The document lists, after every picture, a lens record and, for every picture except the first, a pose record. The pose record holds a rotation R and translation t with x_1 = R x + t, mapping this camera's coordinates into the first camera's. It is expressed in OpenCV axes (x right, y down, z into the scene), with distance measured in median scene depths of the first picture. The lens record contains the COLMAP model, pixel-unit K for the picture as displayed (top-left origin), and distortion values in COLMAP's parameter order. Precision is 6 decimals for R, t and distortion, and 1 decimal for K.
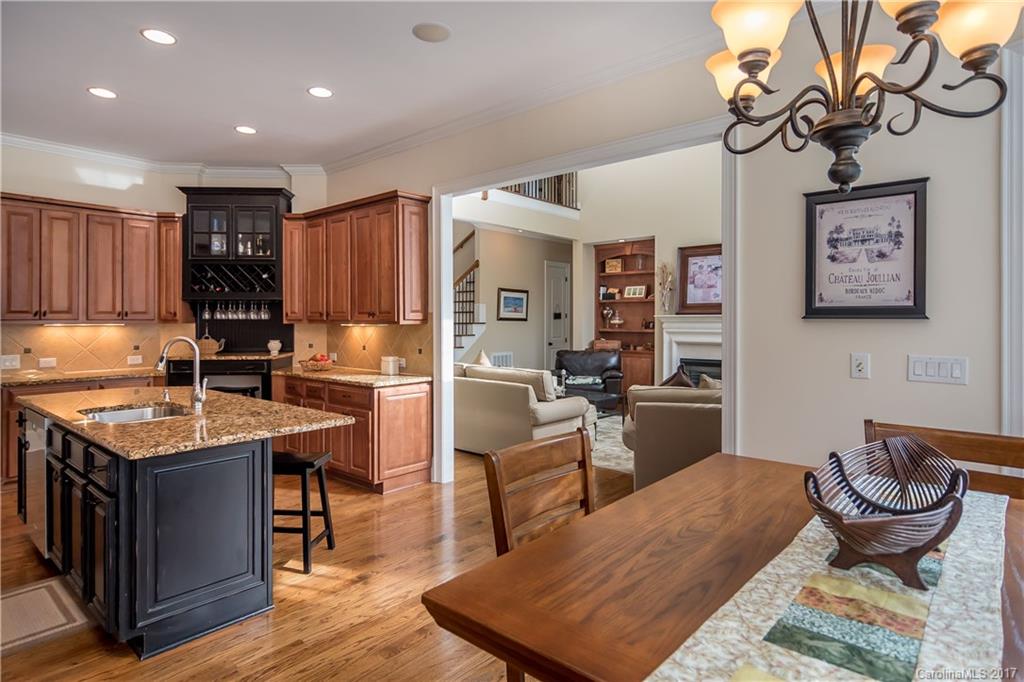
lens RADIAL K [[552.2, 0, 512.2], [0, 552.2, 321.1], [0, 0, 1]] dist [0.001473, 0.000495]
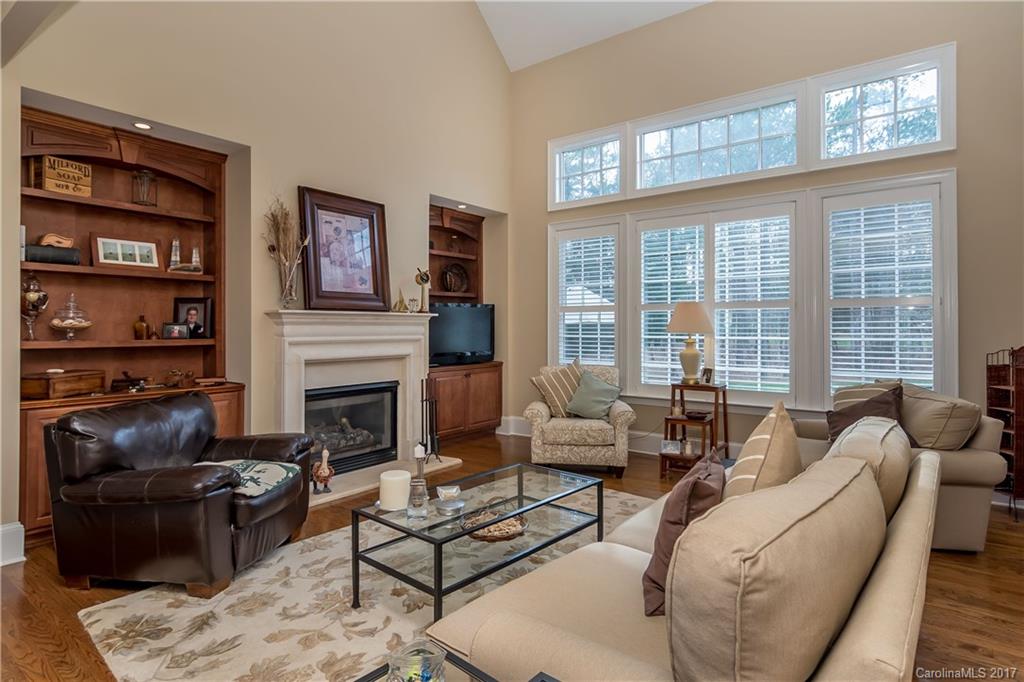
lens RADIAL K [[545.4, 0, 451.0], [0, 545.4, 321.3], [0, 0, 1]] dist [0.001894, 0.000193]
pose [[-0.021534, 0.012644, 0.999688, -0.205956], [0.003421, 0.999915, -0.012573, 0.005592], [-0.999762, 0.003149, -0.021576, 0.764734]]
